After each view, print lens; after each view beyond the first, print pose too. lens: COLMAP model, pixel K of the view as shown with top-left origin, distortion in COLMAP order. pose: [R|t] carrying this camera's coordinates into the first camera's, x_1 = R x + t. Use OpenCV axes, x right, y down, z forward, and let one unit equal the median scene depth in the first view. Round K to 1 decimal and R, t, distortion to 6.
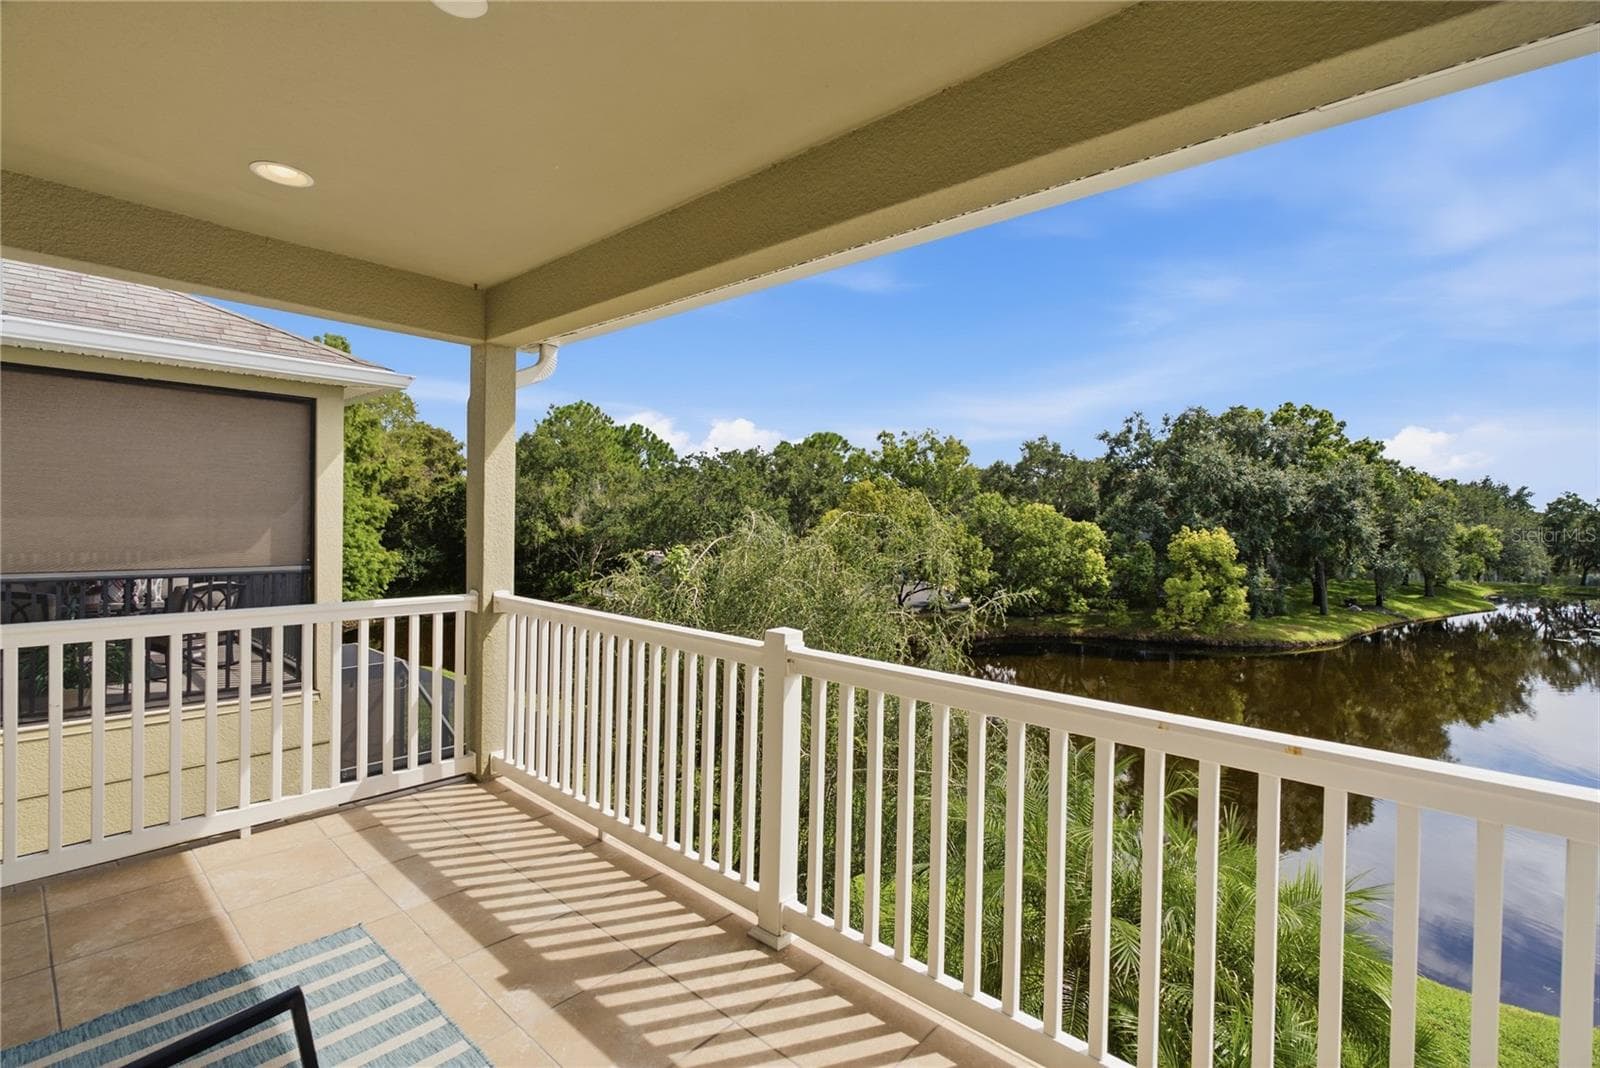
lens RADIAL K [[724.5, 0, 799.7], [0, 724.5, 531.2], [0, 0, 1]] dist [-0.005321, 0.002778]
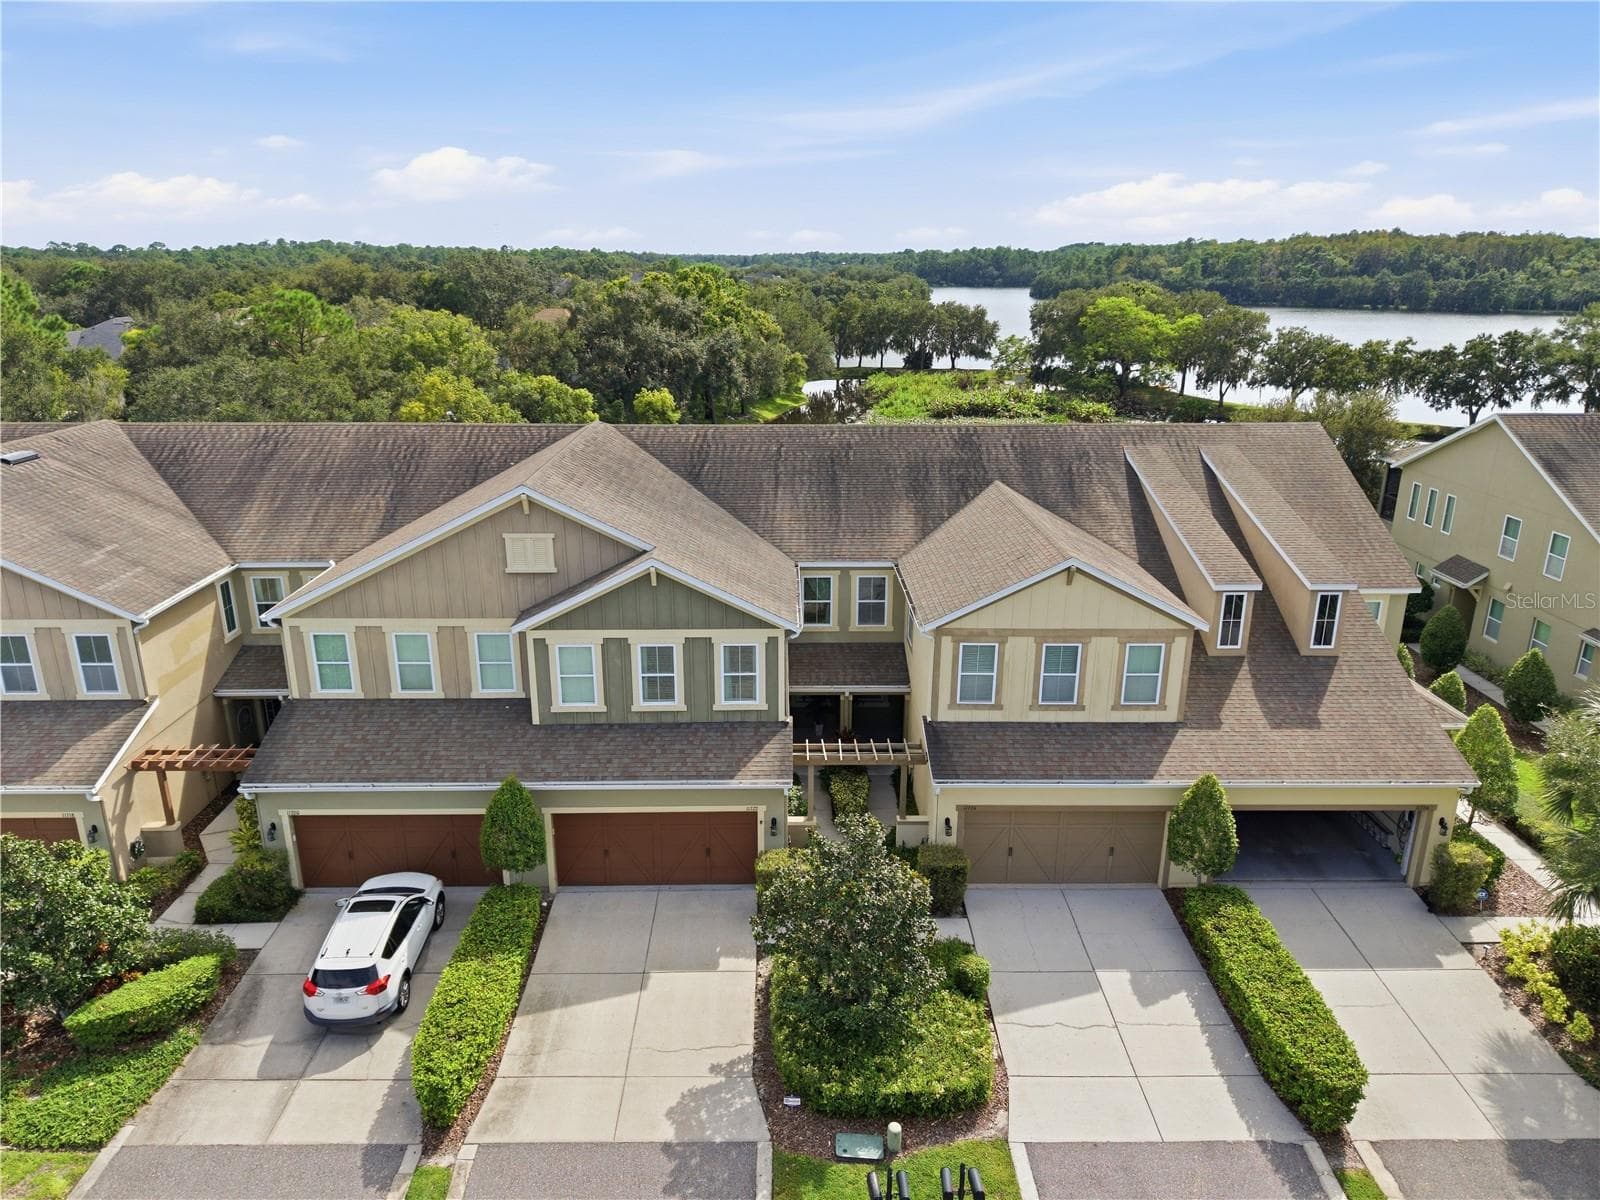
lens RADIAL K [[1072.3, 0, 794.5], [0, 1072.3, 600.1], [0, 0, 1]] dist [0.010404, -0.002687]
pose [[0.734990, -0.223810, 0.640077, -0.683432], [0.019159, 0.950436, 0.310329, -0.249908], [-0.677807, -0.215825, 0.702849, -0.773757]]
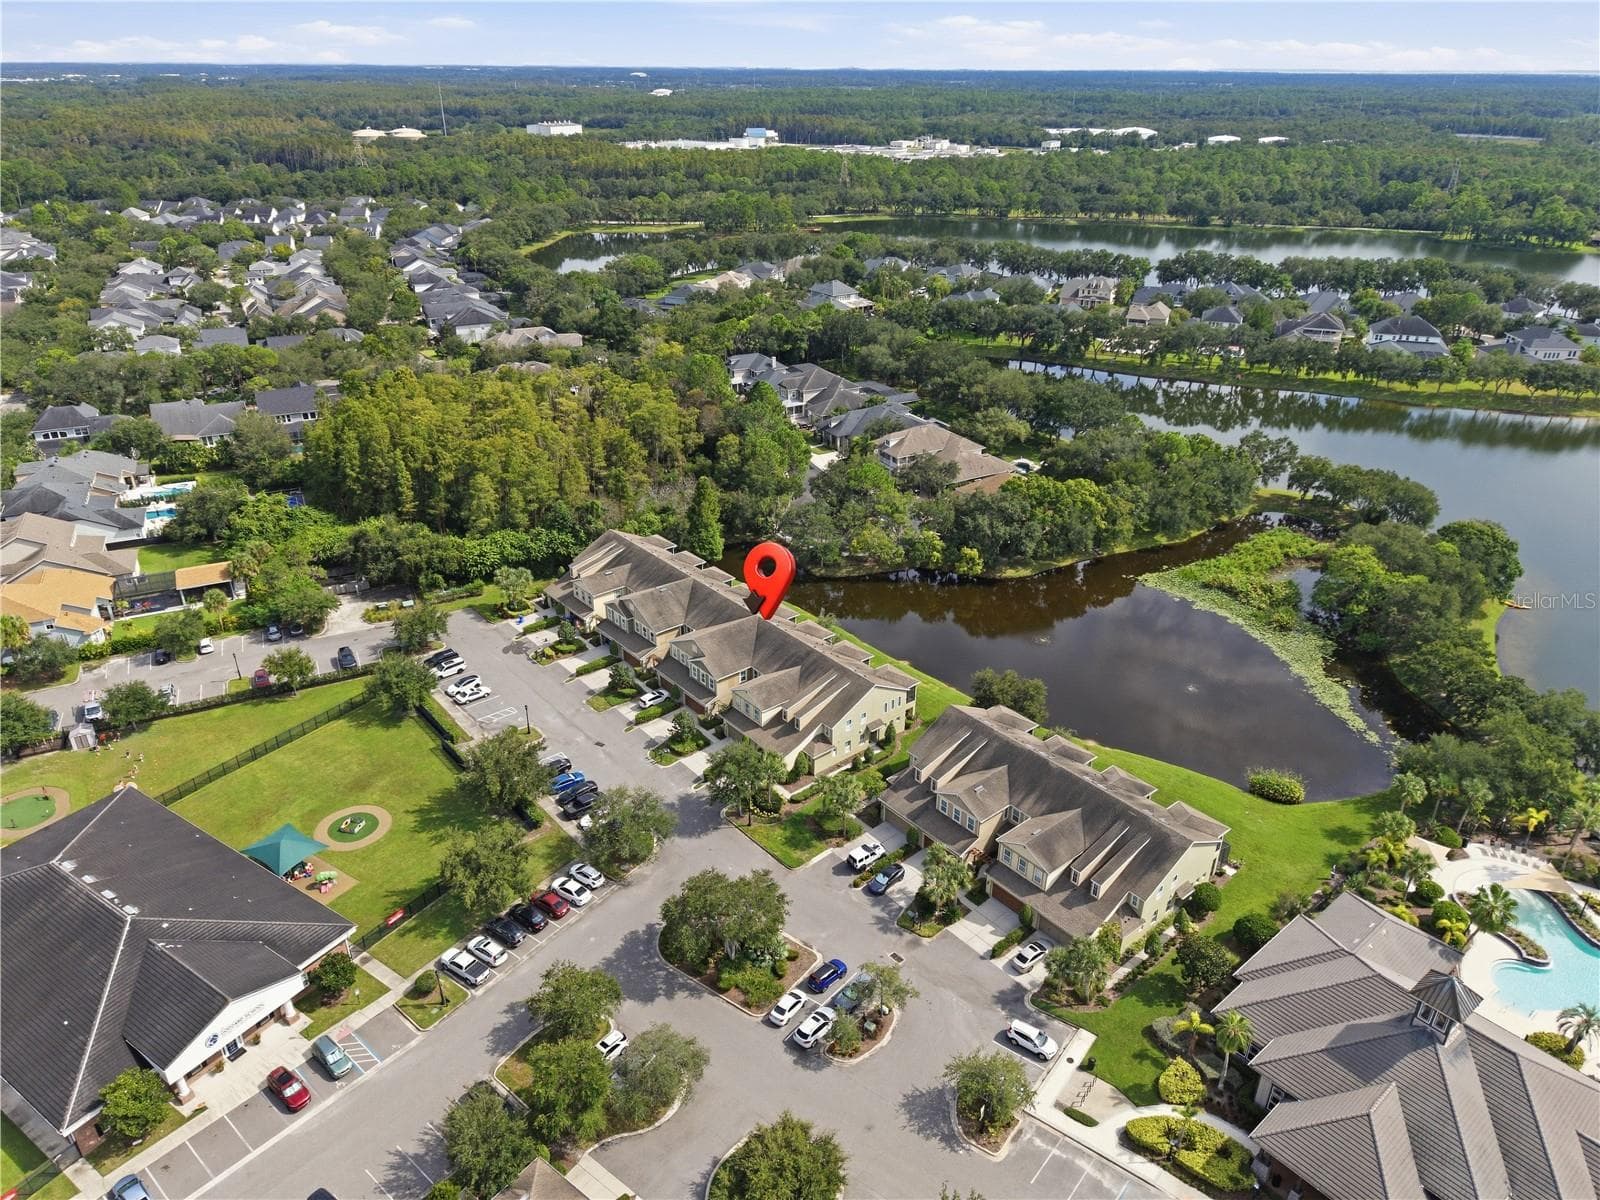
lens RADIAL K [[1072.3, 0, 794.5], [0, 1072.3, 600.1], [0, 0, 1]] dist [0.010404, -0.002687]
pose [[0.988671, 0.053322, -0.140310, 0.434861], [0.013609, 0.899078, 0.437576, -1.784035], [0.149482, -0.434528, 0.888167, -3.262636]]
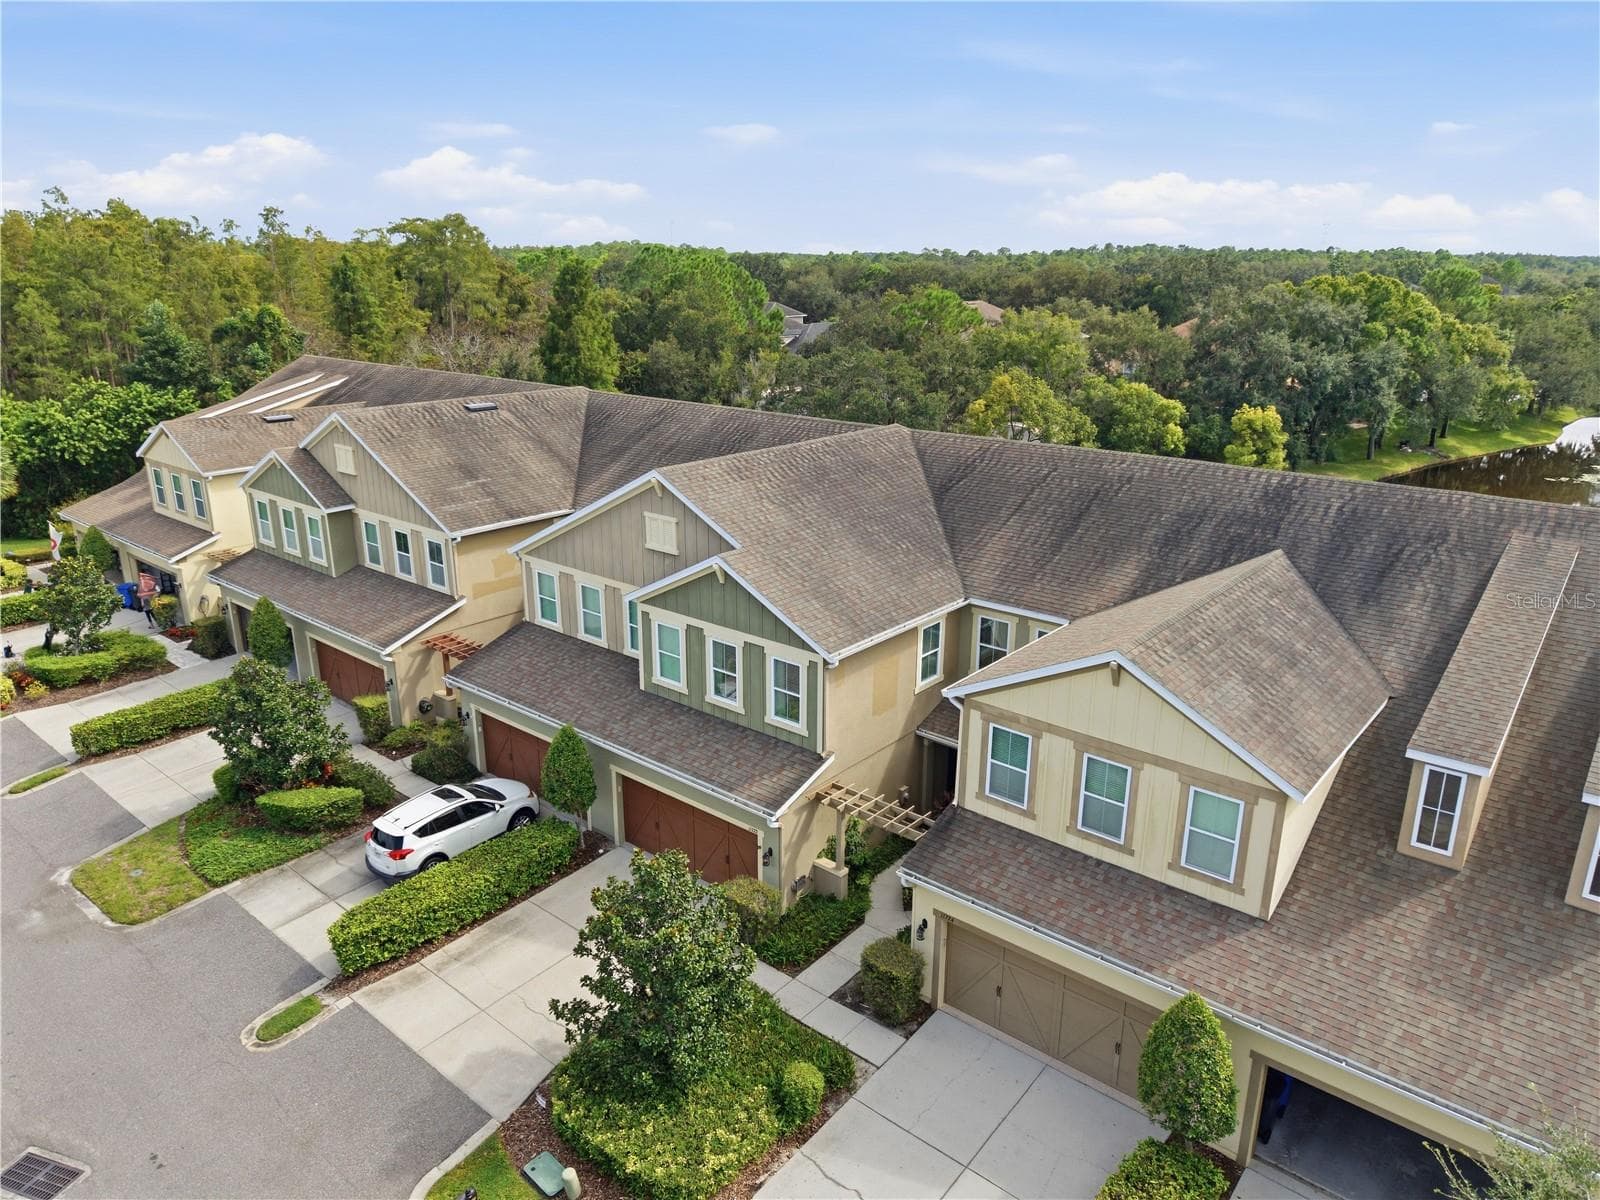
lens RADIAL K [[1066.5, 0, 791.5], [0, 1066.5, 601.6], [0, 0, 1]] dist [0.056253, -0.088474]
pose [[0.999429, -0.025299, 0.022402, -0.319279], [0.017533, 0.954954, 0.296235, -0.240367], [-0.028887, -0.295673, 0.954852, -0.879059]]
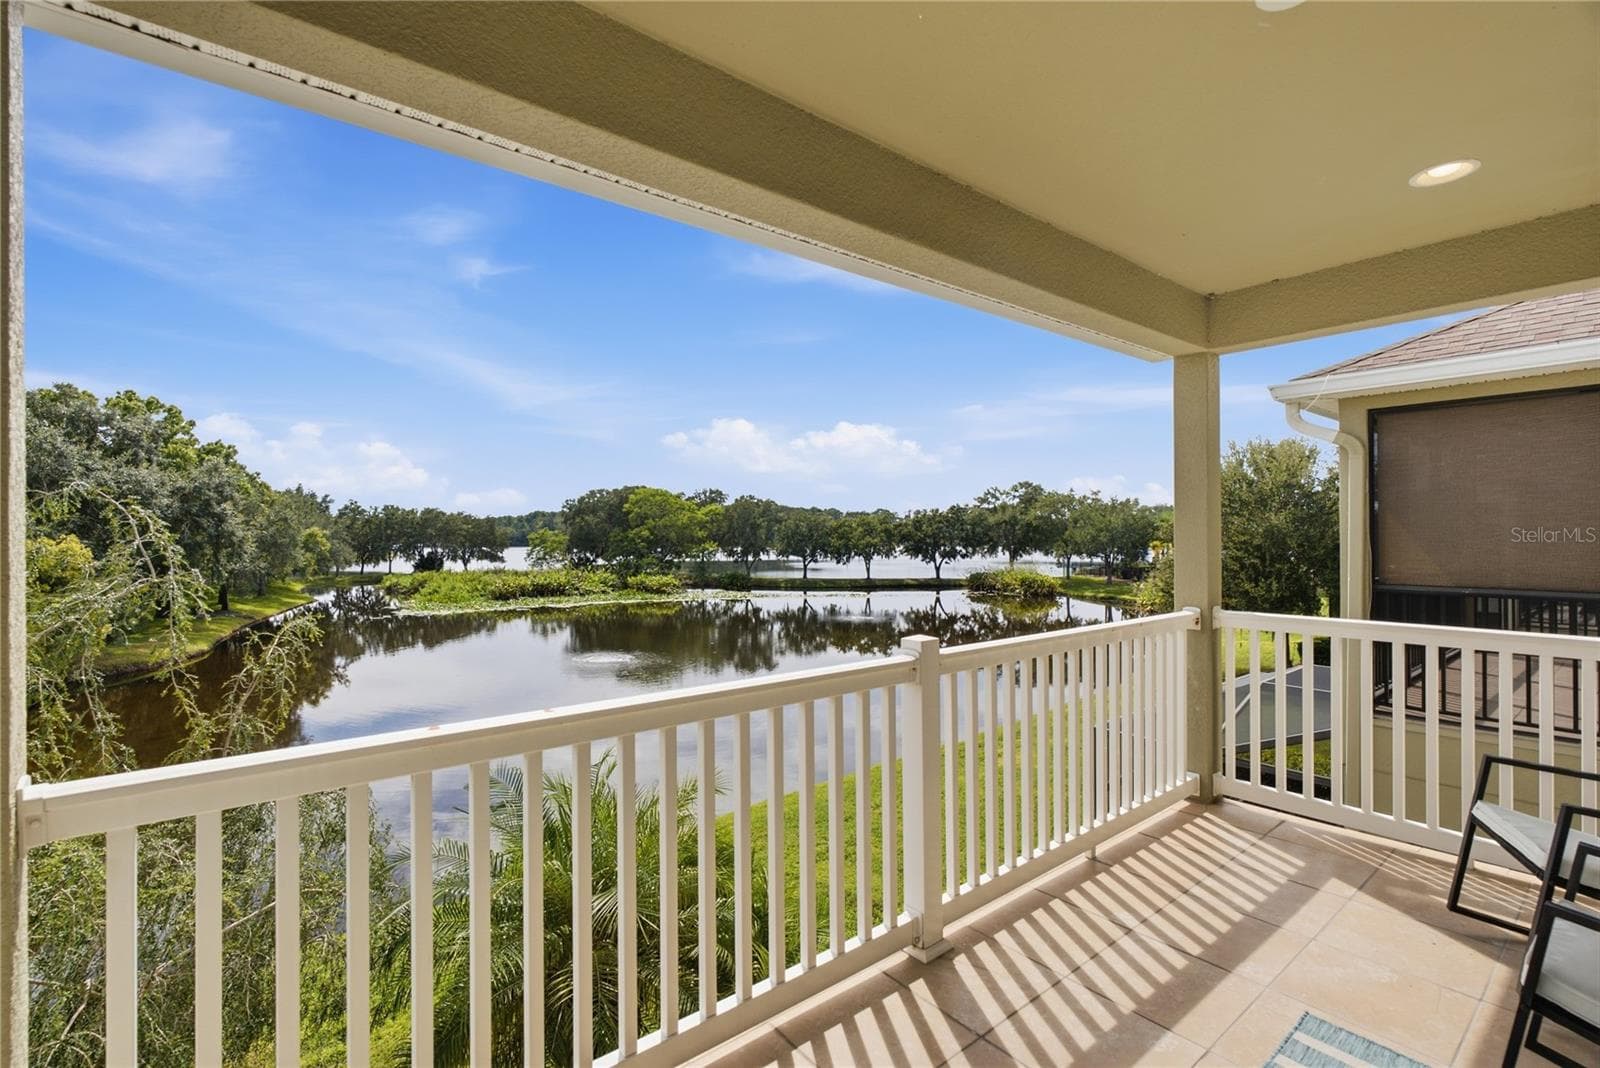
lens RADIAL K [[724.5, 0, 799.7], [0, 724.5, 531.2], [0, 0, 1]] dist [-0.005321, 0.002778]
pose [[0.156404, -0.017527, 0.987538, -0.074883], [0.022697, 0.999642, 0.014147, -0.001710], [-0.987432, 0.020201, 0.156745, 0.073752]]
